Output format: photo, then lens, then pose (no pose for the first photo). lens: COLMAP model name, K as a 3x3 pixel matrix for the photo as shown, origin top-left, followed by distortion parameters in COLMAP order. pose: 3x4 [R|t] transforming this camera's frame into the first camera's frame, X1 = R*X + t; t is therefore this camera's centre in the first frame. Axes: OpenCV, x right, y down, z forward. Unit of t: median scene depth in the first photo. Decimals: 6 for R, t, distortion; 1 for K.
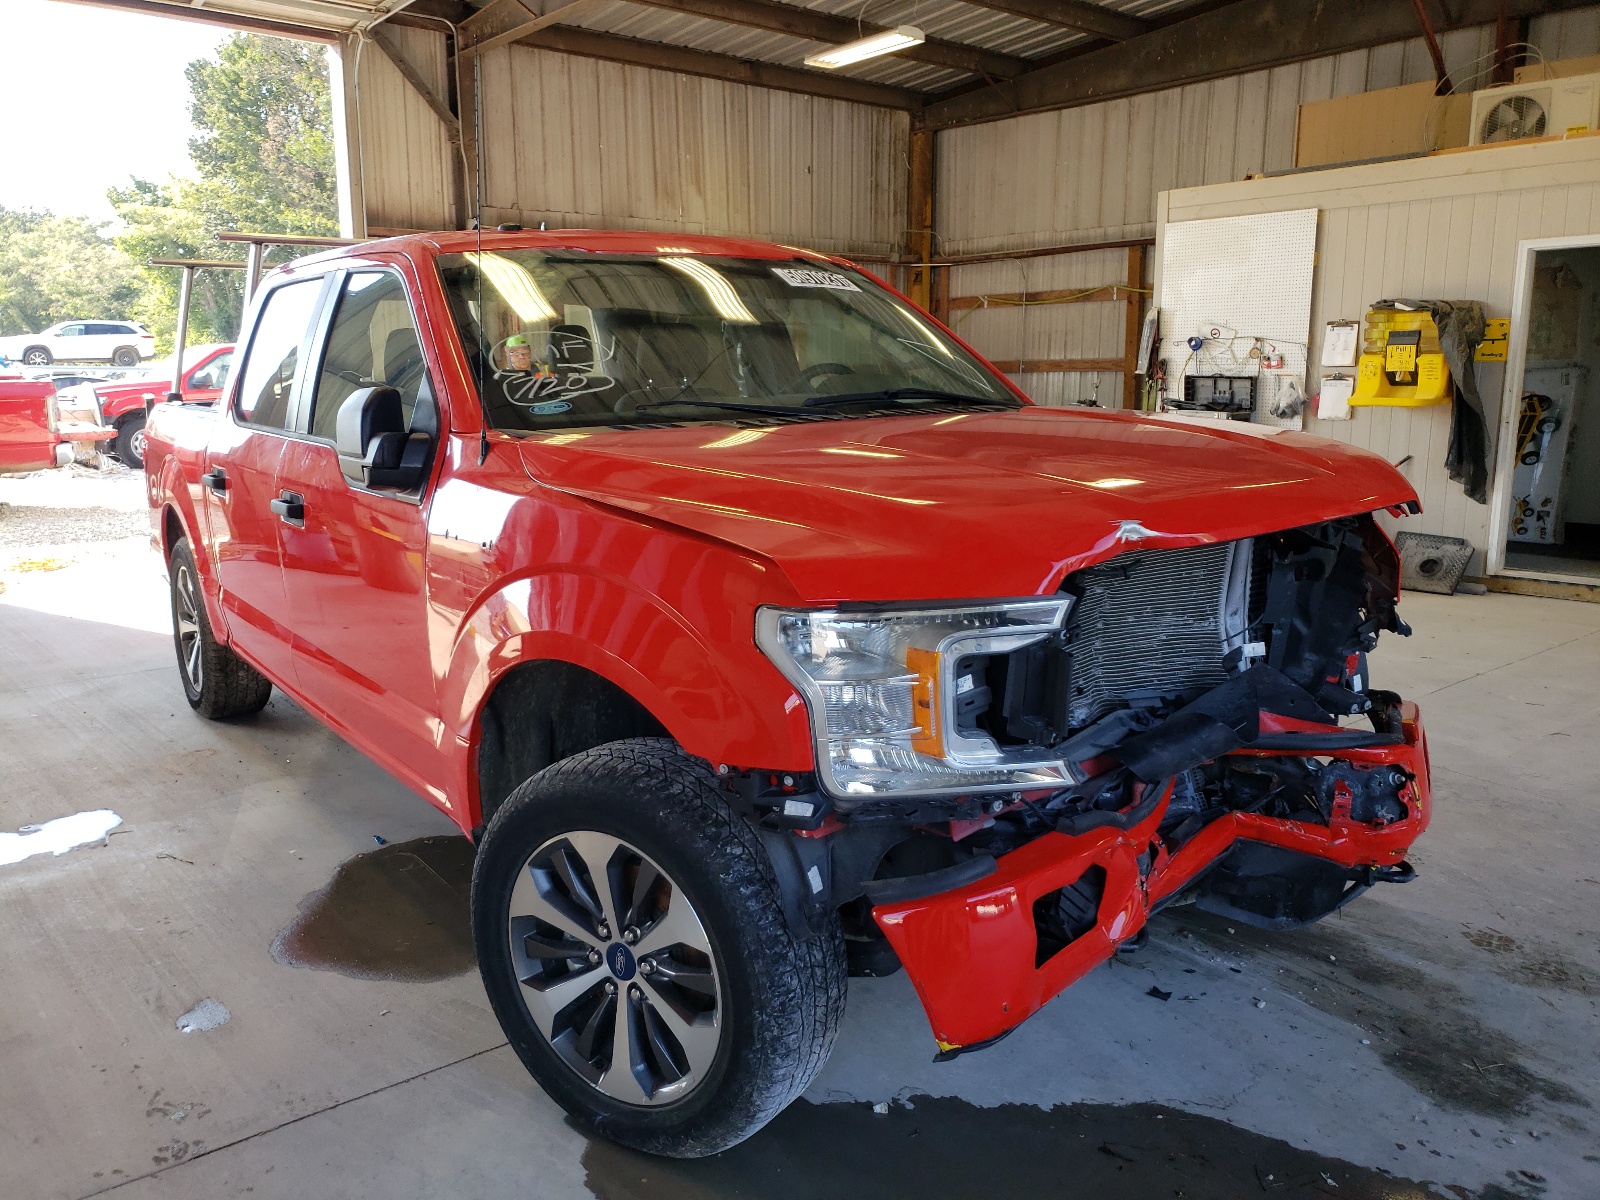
lens RADIAL K [[1194.4, 0, 800.0], [0, 1194.4, 600.0], [0, 0, 1]] dist [0.003098, 0.002179]
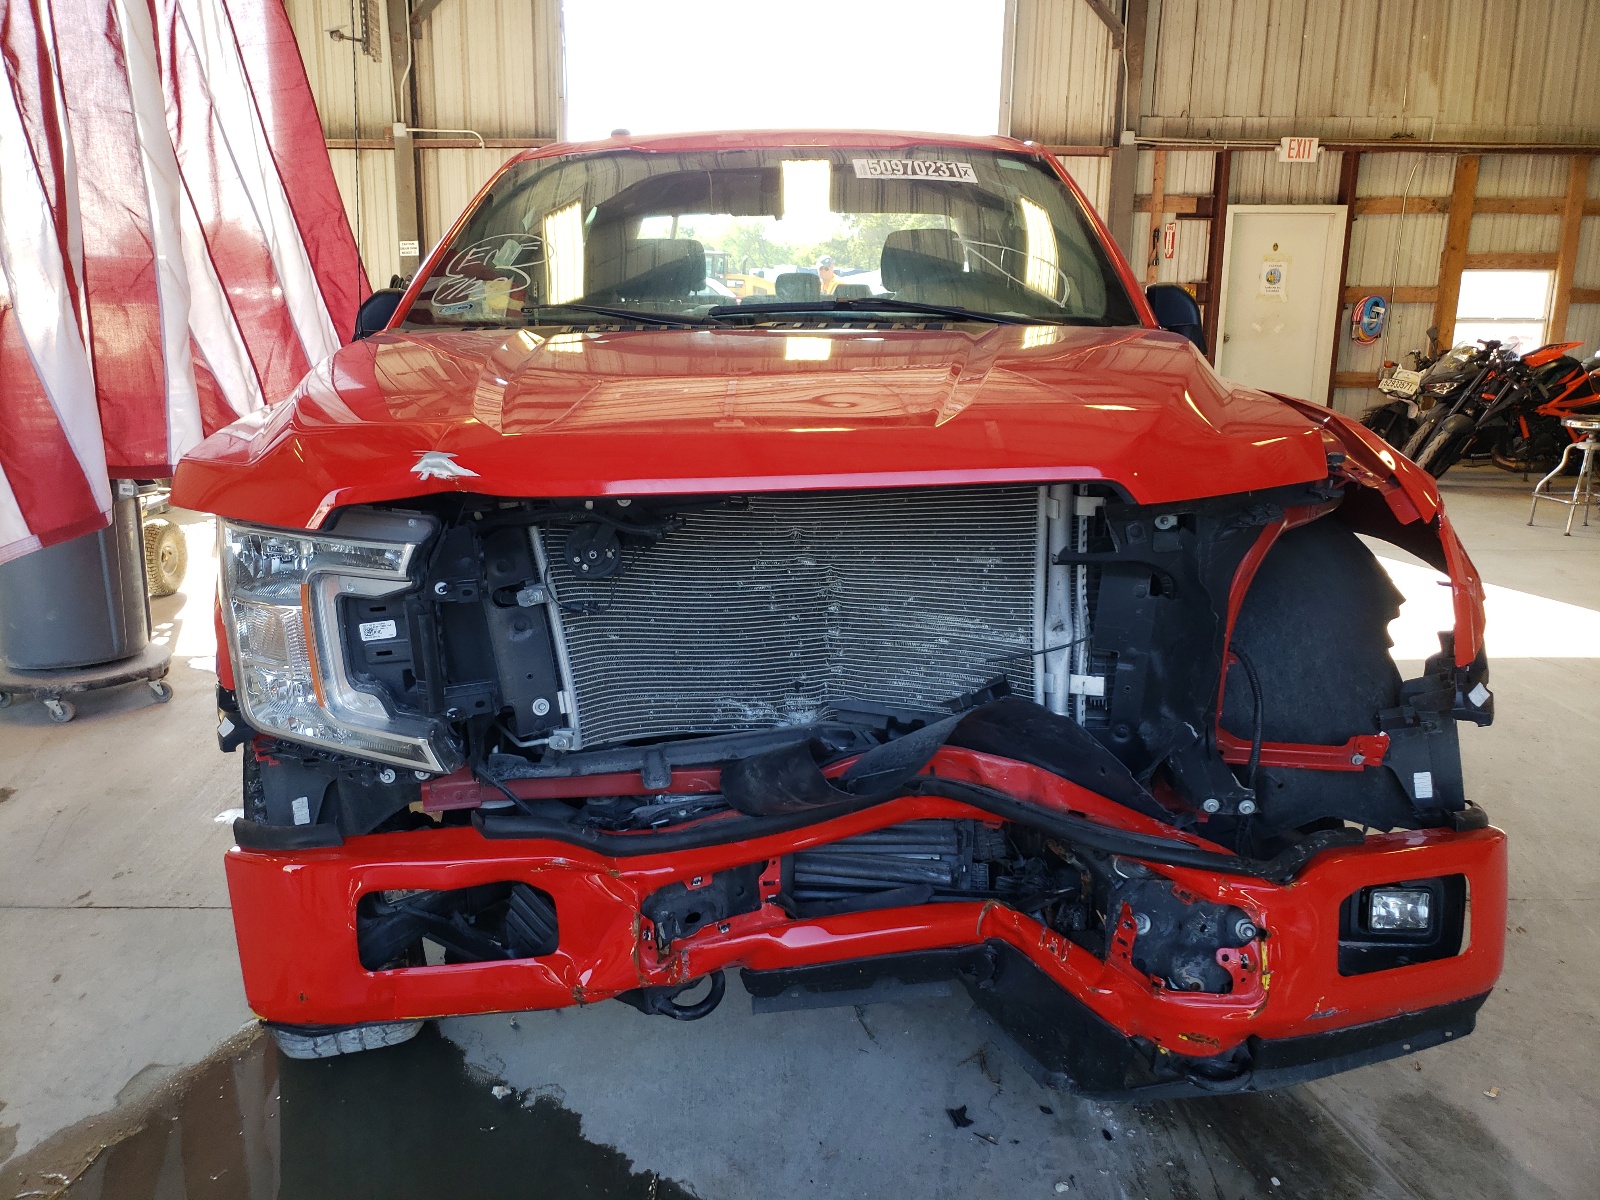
lens RADIAL K [[1219.3, 0, 798.7], [0, 1219.3, 575.3], [0, 0, 1]] dist [0.014914, 0.002496]
pose [[0.802142, 0.147474, -0.578635, 0.129055], [-0.127536, 0.988975, 0.075257, -0.010550], [0.583354, 0.013430, 0.812107, 0.066588]]
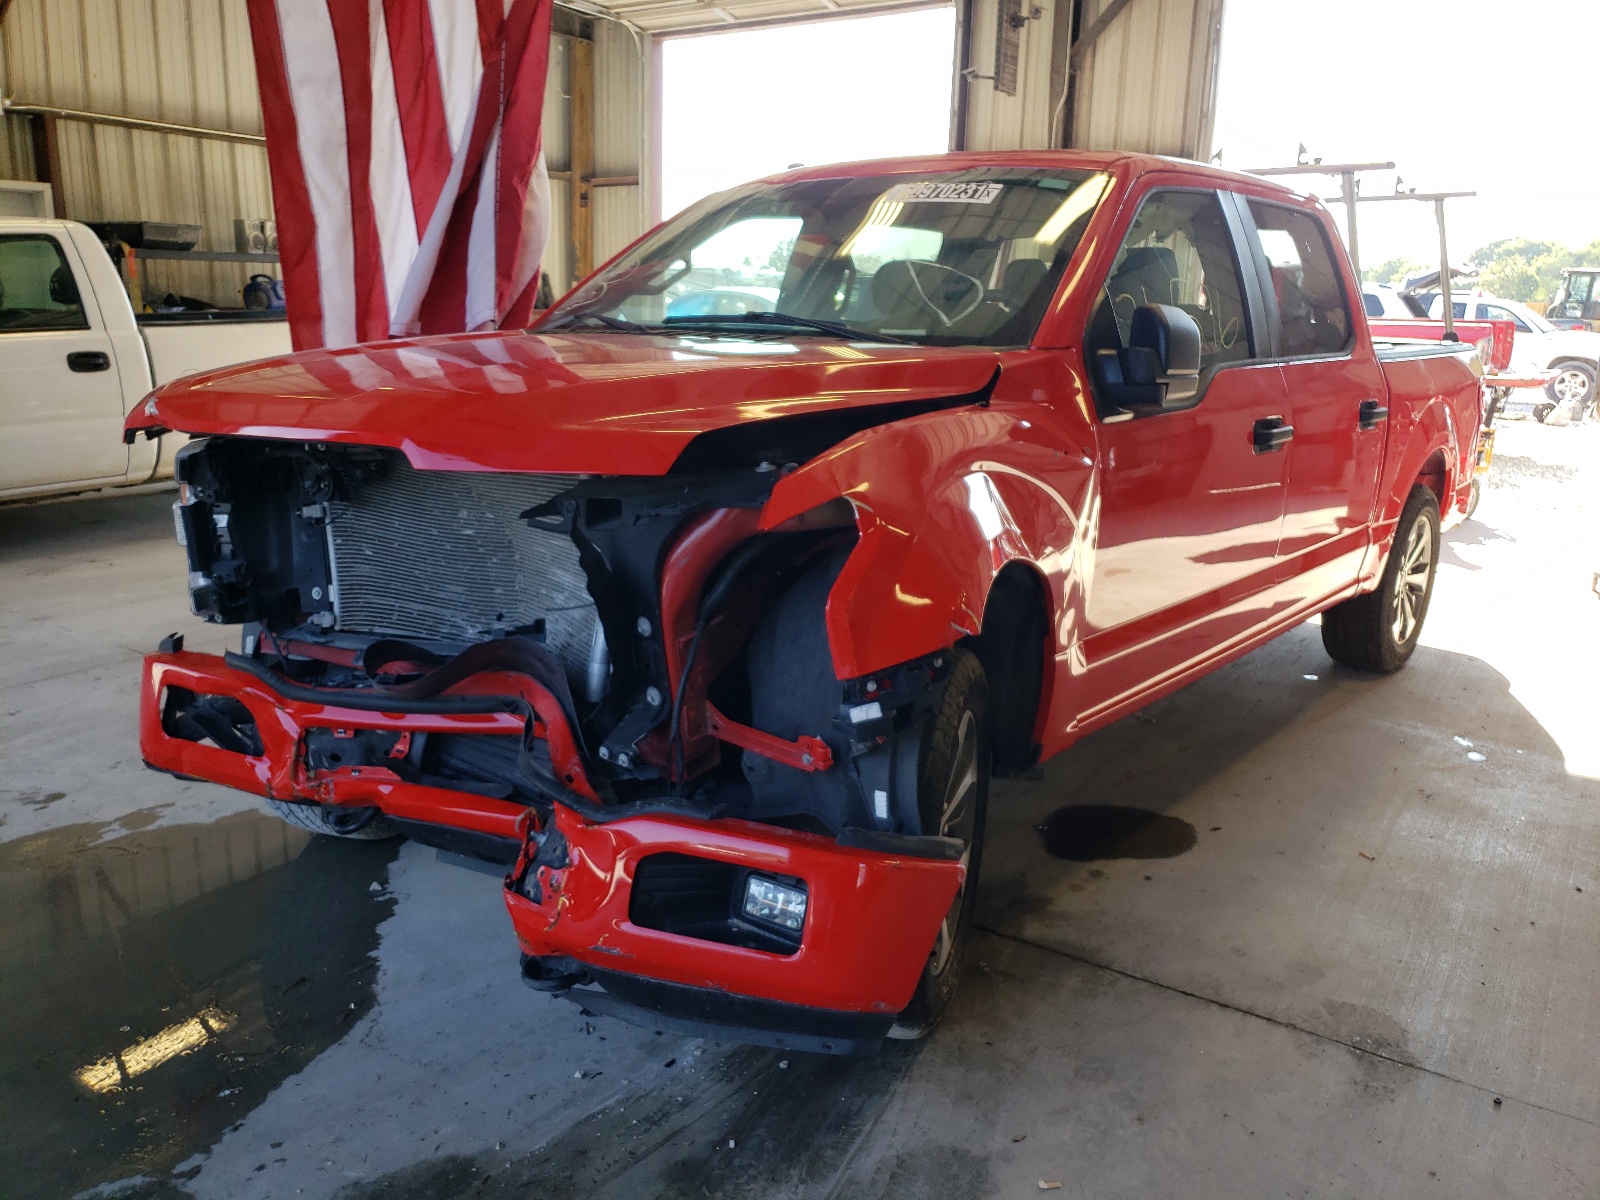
lens RADIAL K [[1243.6, 0, 797.7], [0, 1243.6, 607.4], [0, 0, 1]] dist [-0.011575, -0.005605]
pose [[0.303927, 0.238006, -0.922487, 0.236282], [-0.204087, 0.962078, 0.180981, -0.031371], [0.930579, 0.133262, 0.340975, 0.168844]]
